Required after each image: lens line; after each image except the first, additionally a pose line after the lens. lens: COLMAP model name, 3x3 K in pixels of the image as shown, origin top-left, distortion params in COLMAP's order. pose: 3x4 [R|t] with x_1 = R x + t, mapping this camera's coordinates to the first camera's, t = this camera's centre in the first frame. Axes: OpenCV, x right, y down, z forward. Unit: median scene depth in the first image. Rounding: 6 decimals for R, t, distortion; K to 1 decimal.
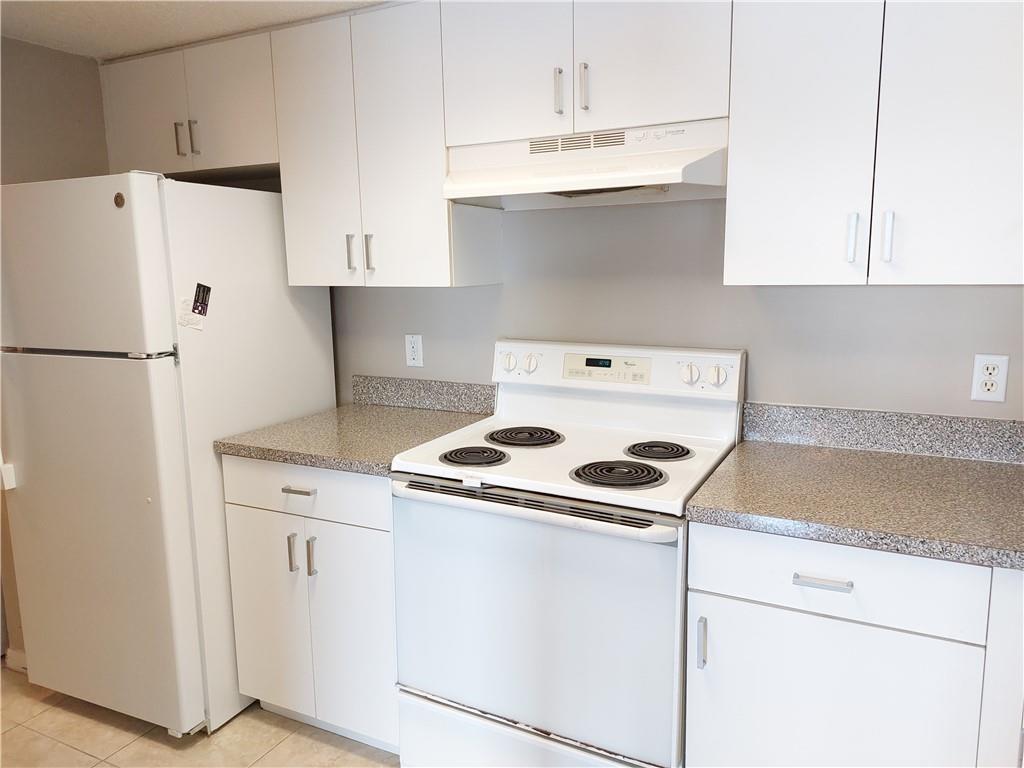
lens RADIAL K [[734.5, 0, 513.2], [0, 734.5, 378.5], [0, 0, 1]] dist [0.055642, -0.053237]
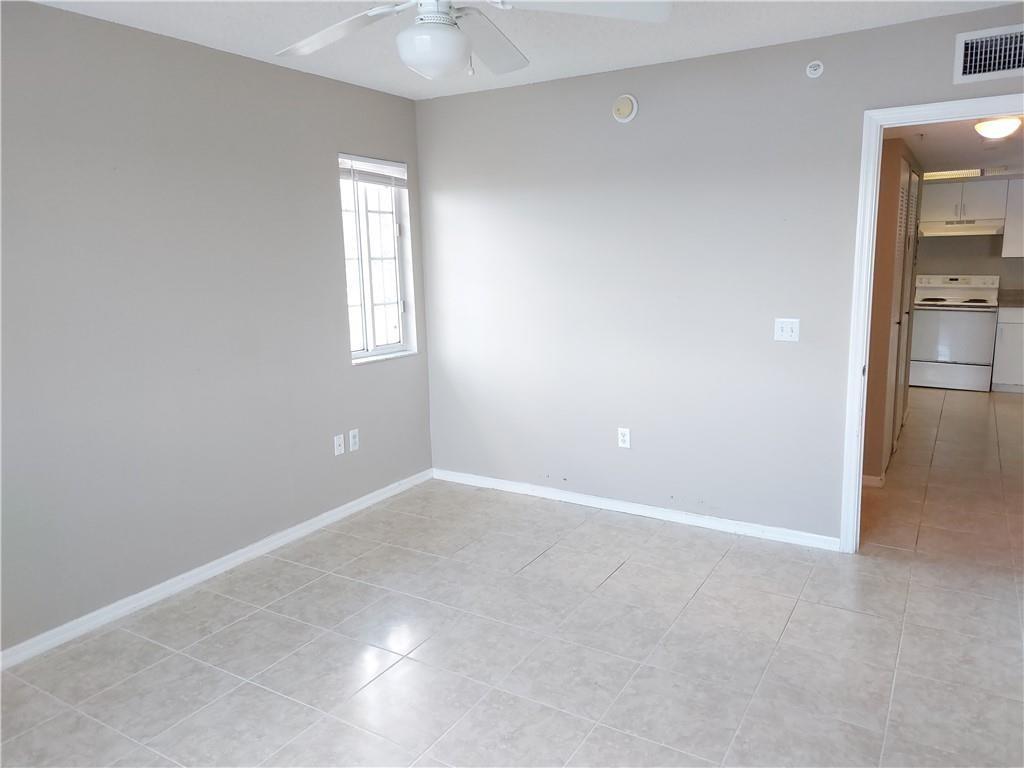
lens RADIAL K [[734.5, 0, 513.2], [0, 734.5, 378.5], [0, 0, 1]] dist [0.055642, -0.053237]
pose [[0.996911, 0.005553, -0.078338, -1.867354], [-0.003829, 0.999748, 0.022136, 0.417017], [0.078441, -0.021768, 0.996681, -3.008804]]
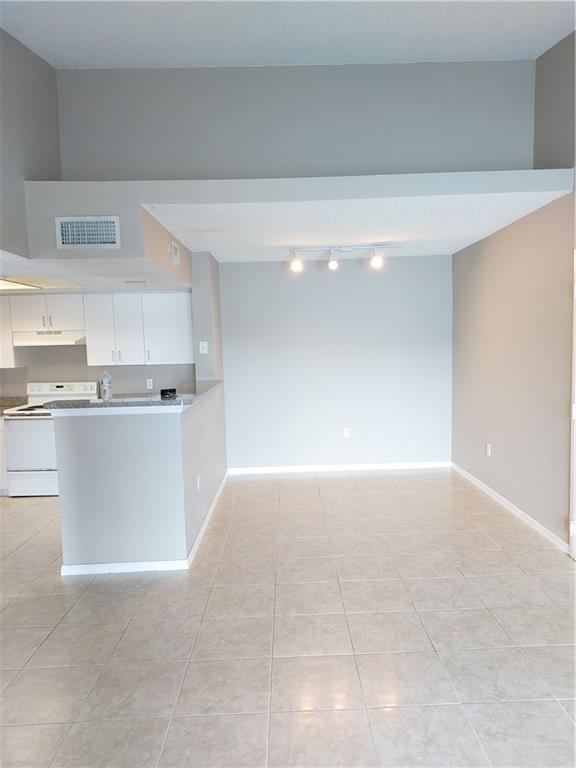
lens RADIAL K [[550.8, 0, 302.5], [0, 550.8, 389.0], [0, 0, 1]] dist [0.055642, -0.053237]
pose [[0.874389, -0.051041, 0.482534, -0.181488], [0.087039, 0.994821, -0.052493, 0.264130], [-0.477356, 0.087898, 0.874303, -2.220899]]
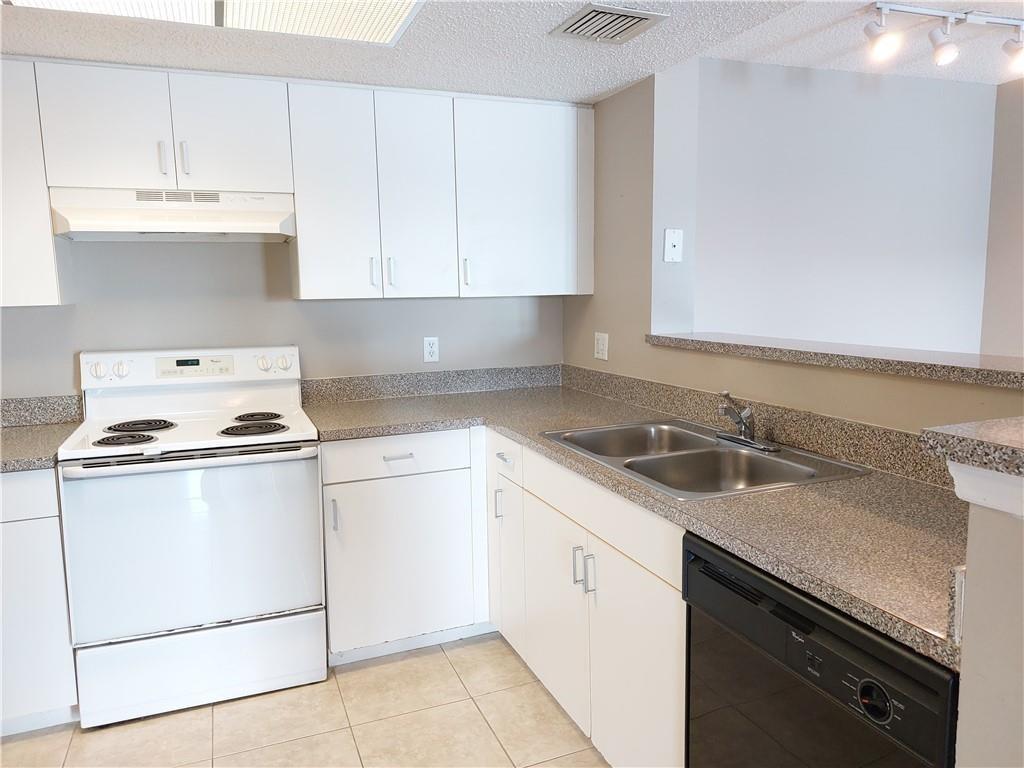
lens RADIAL K [[734.5, 0, 513.2], [0, 734.5, 378.5], [0, 0, 1]] dist [0.055642, -0.053237]
pose [[0.660385, -0.090656, 0.745435, -0.510053], [0.125702, 0.992025, 0.009285, 0.069691], [-0.740332, 0.087571, 0.666513, -0.304107]]
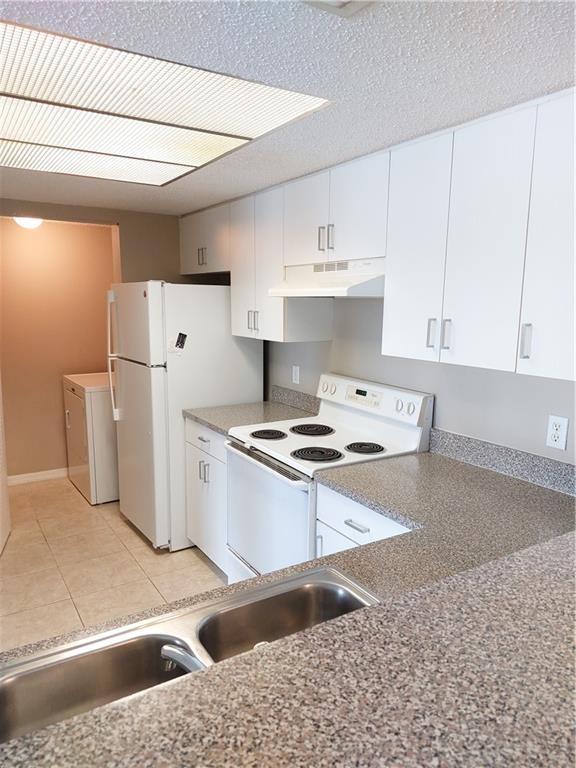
lens RADIAL K [[547.5, 0, 287.4], [0, 547.5, 397.3], [0, 0, 1]] dist [0.074599, 0.001475]
pose [[0.855878, 0.114987, -0.504233, 0.642263], [-0.104427, 0.993312, 0.049265, -0.058559], [0.506525, 0.010491, 0.862161, -0.169984]]
